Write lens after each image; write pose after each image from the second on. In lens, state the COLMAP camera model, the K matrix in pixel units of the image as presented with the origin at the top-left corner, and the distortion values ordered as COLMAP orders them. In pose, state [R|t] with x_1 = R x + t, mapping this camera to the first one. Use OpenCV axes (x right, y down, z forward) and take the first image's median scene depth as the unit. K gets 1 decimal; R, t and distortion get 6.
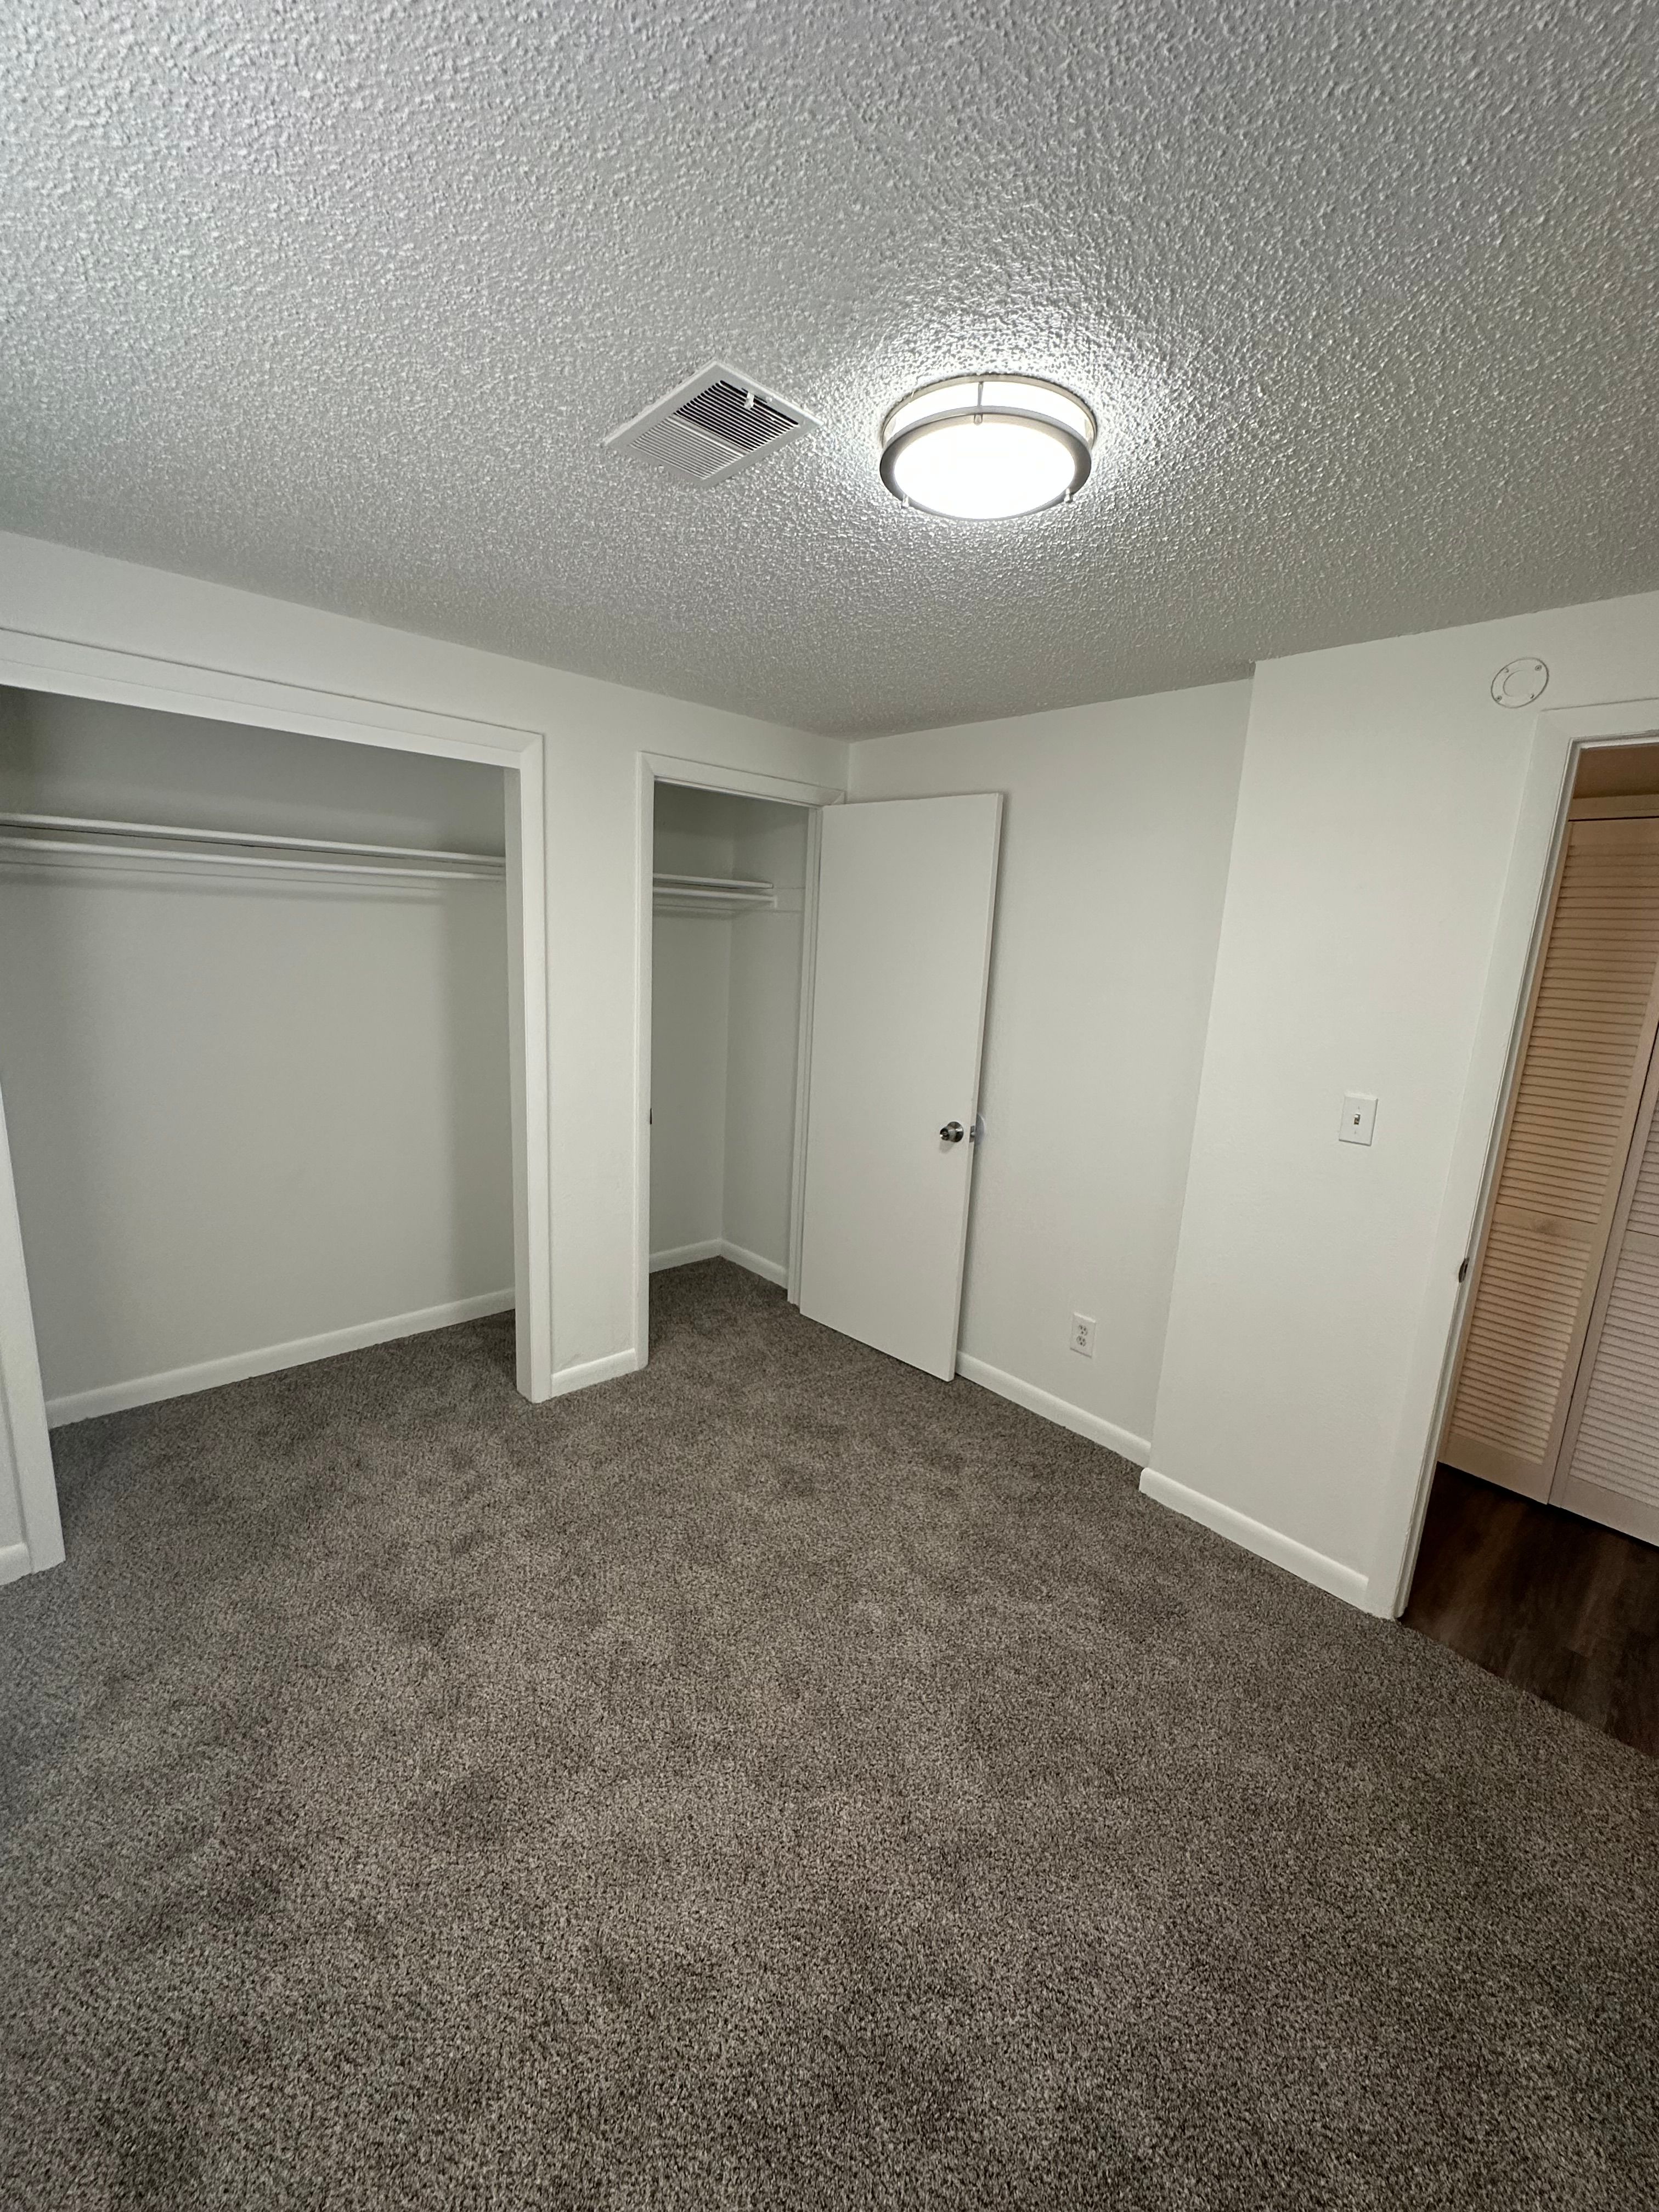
lens RADIAL K [[881.0, 0, 829.2], [0, 881.0, 1102.8], [0, 0, 1]] dist [-0.001048, 0.000415]
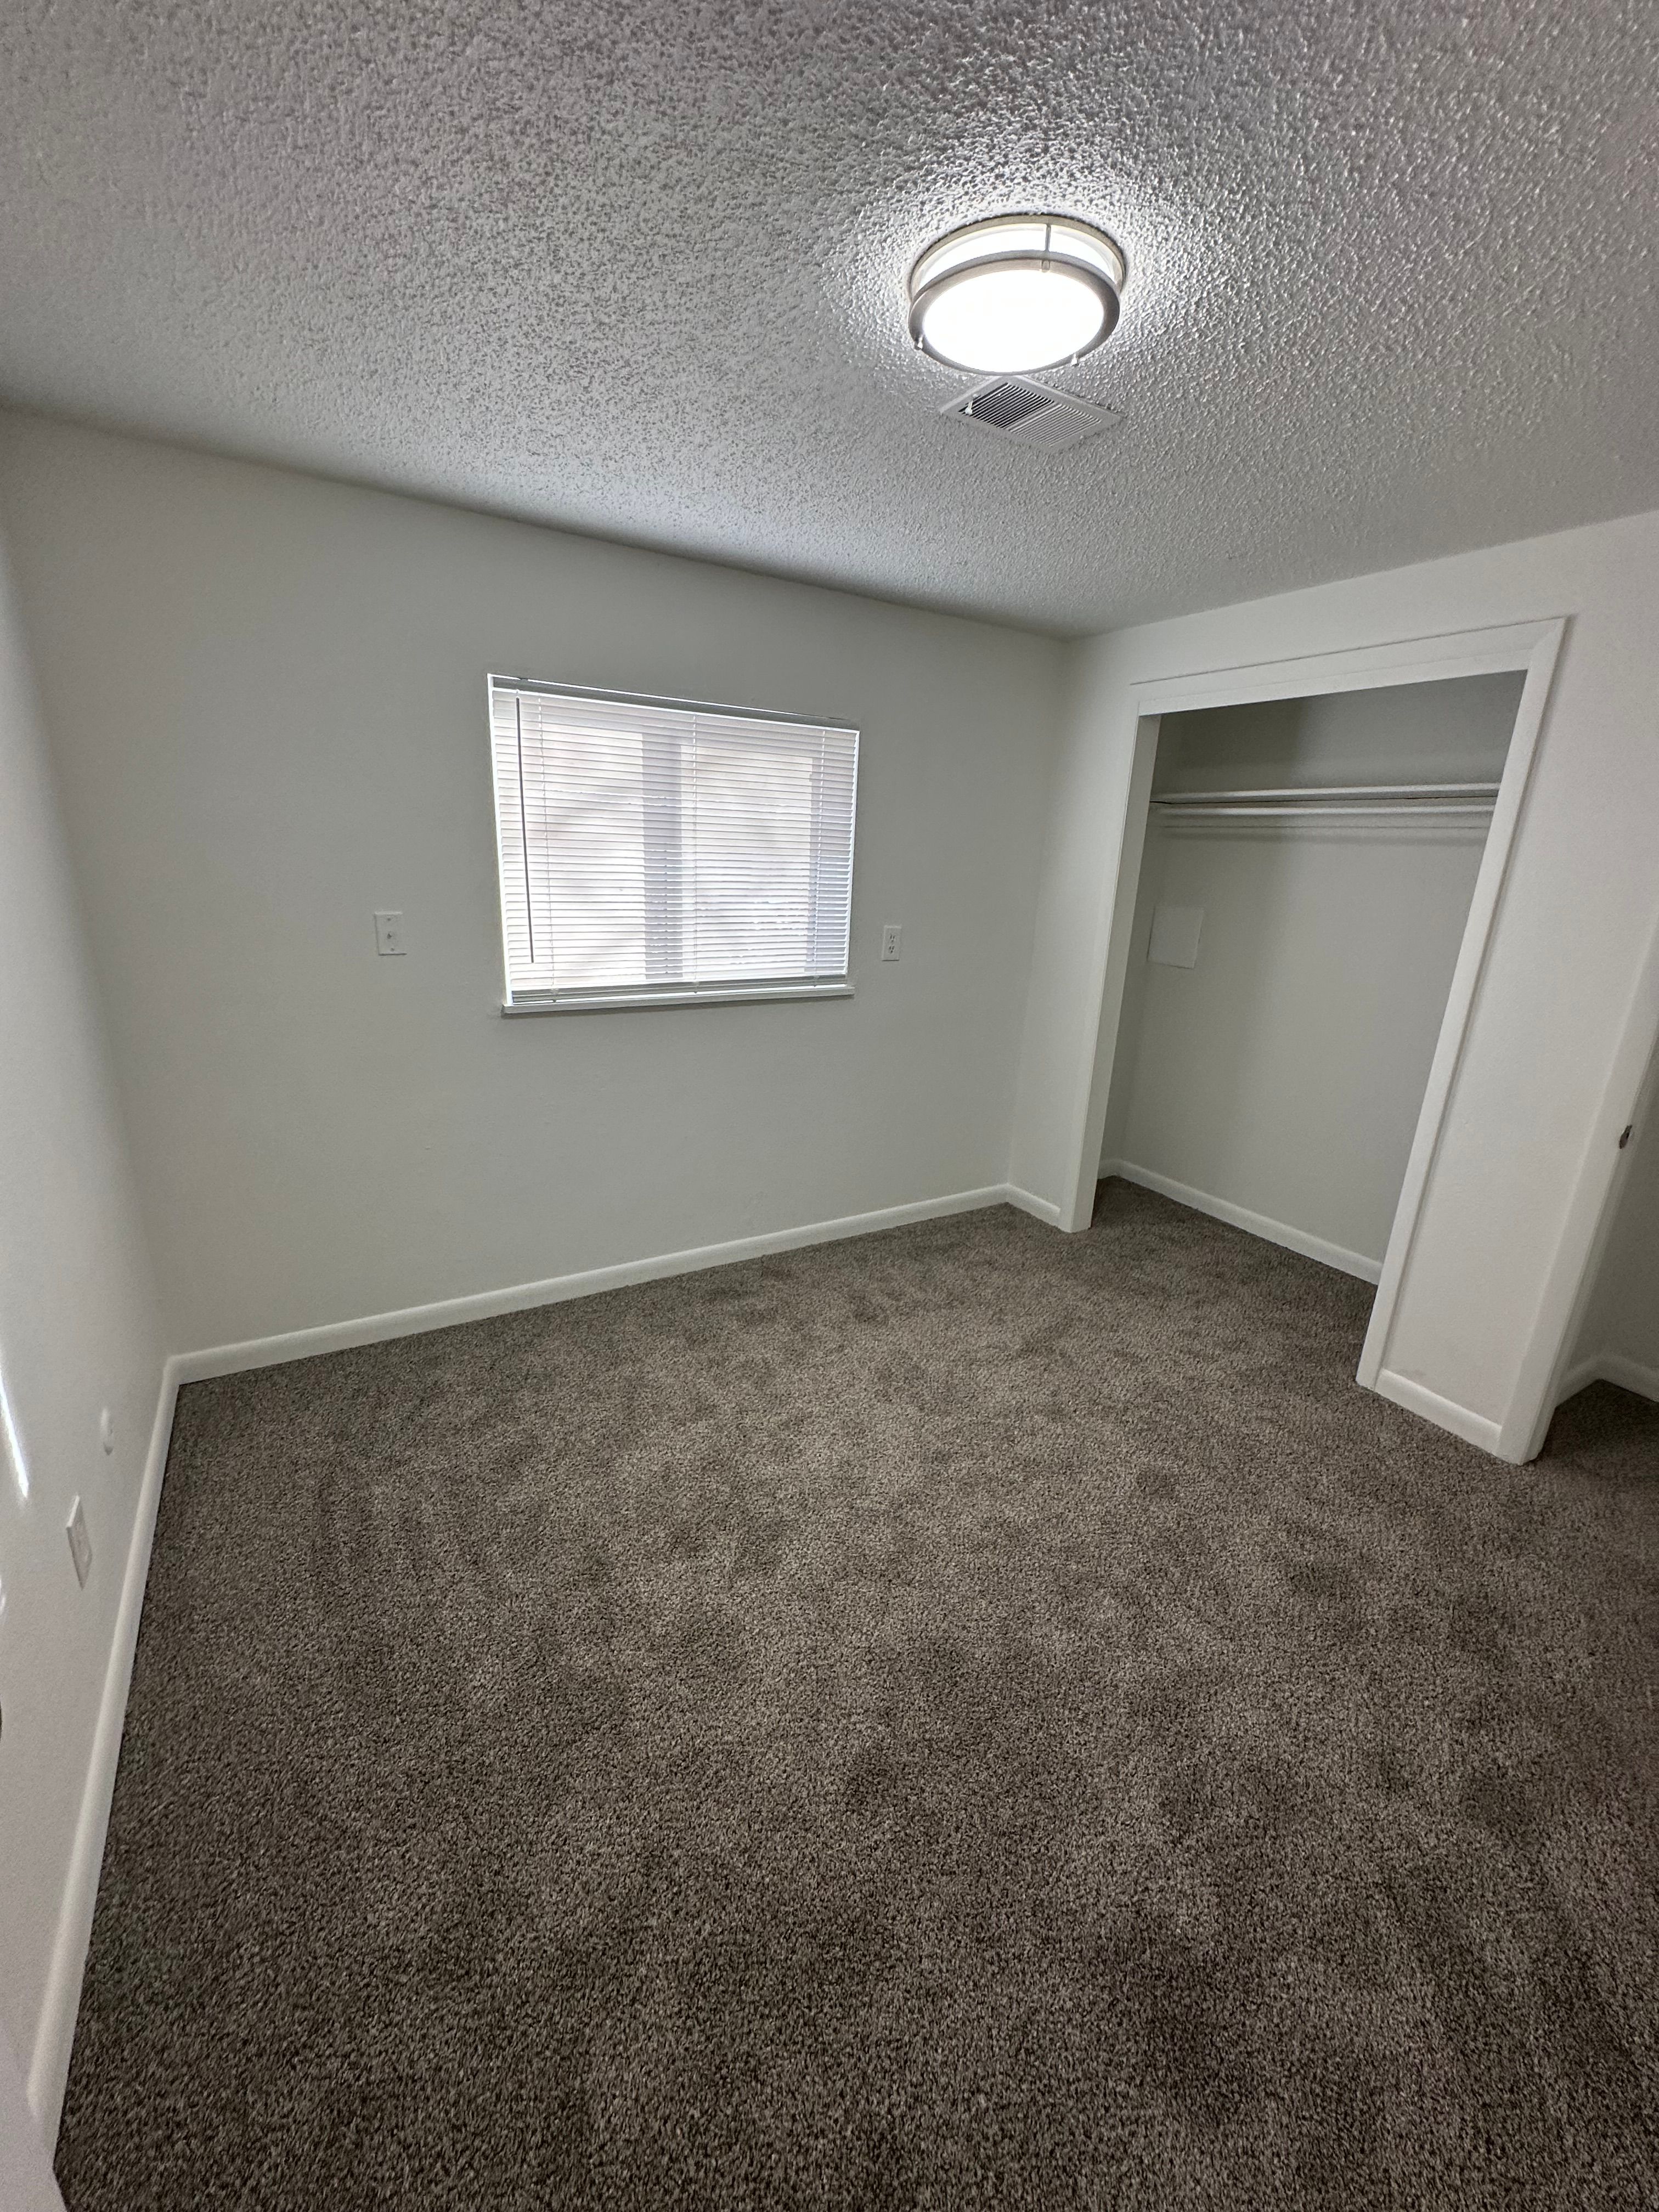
lens RADIAL K [[881.0, 0, 829.2], [0, 881.0, 1102.8], [0, 0, 1]] dist [-0.001048, 0.000415]
pose [[-0.198920, 0.217834, -0.955500, 0.729336], [-0.241104, 0.934140, 0.263158, -0.052267], [0.949895, 0.282722, -0.133298, 0.630278]]
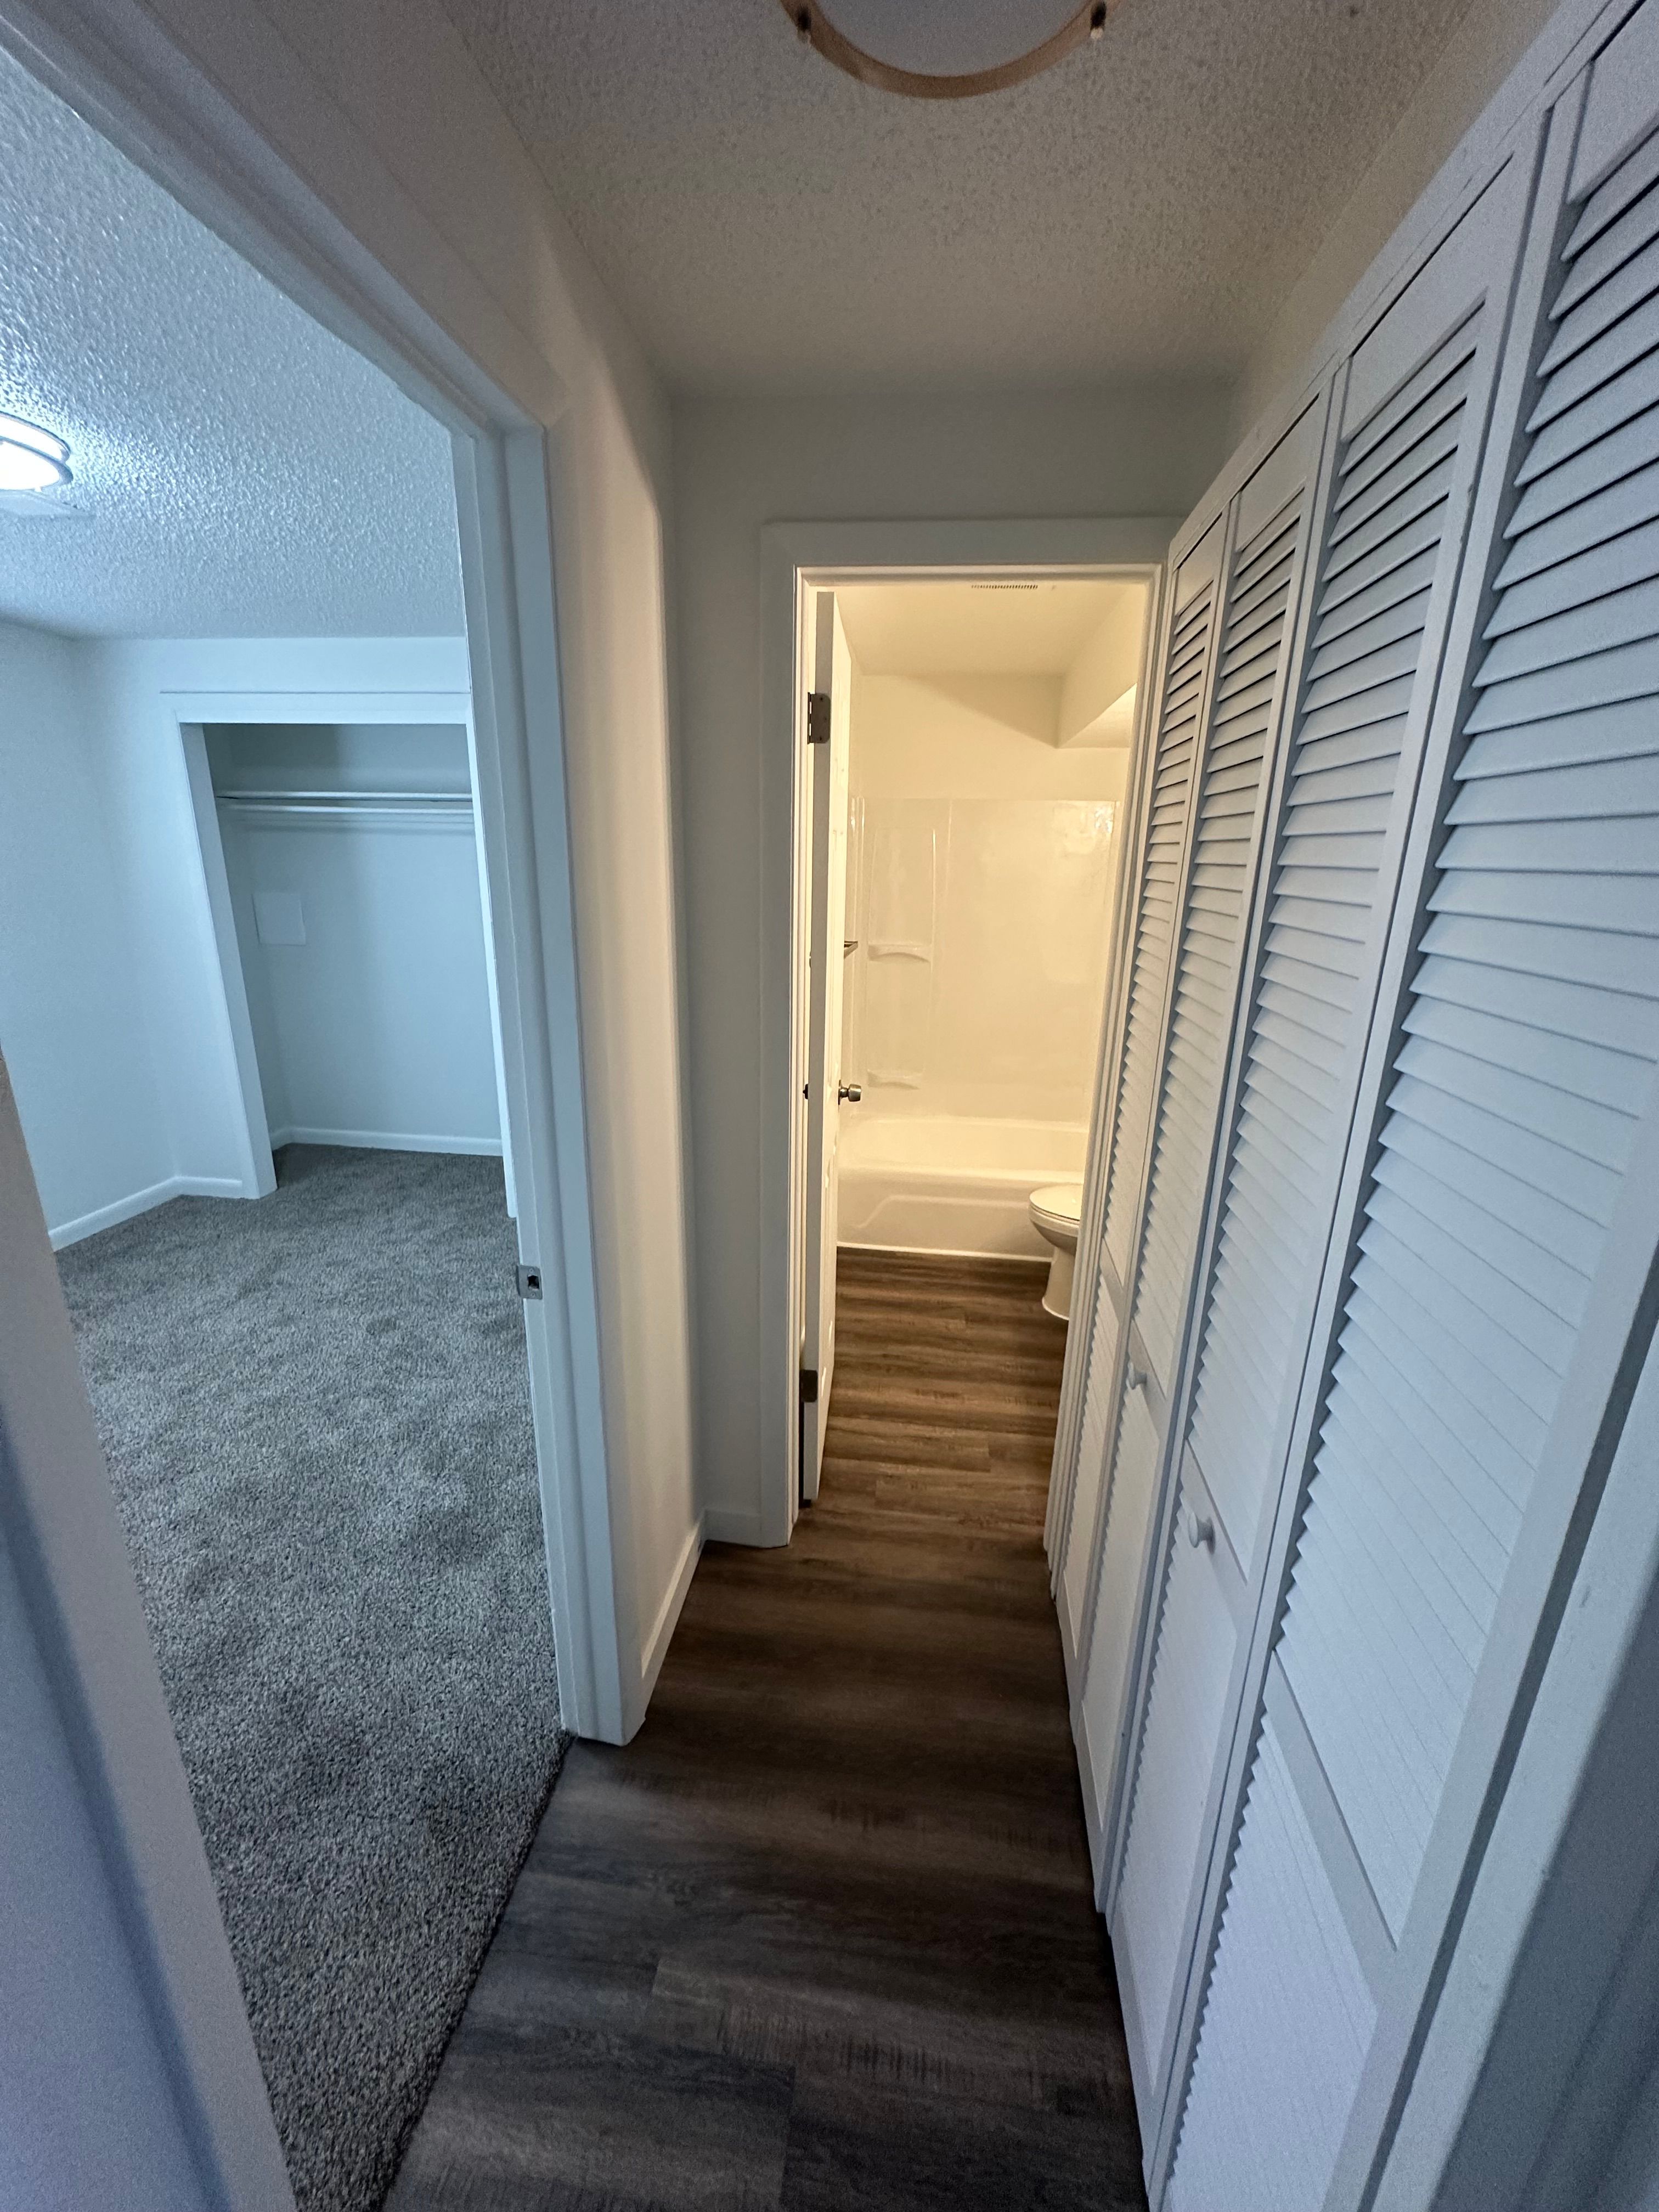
lens RADIAL K [[881.0, 0, 829.2], [0, 881.0, 1102.8], [0, 0, 1]] dist [-0.001048, 0.000415]
pose [[0.646952, 0.174371, -0.742326, 1.130042], [-0.135063, 0.984314, 0.113504, -0.050236], [0.750474, 0.026829, 0.660355, 0.594125]]
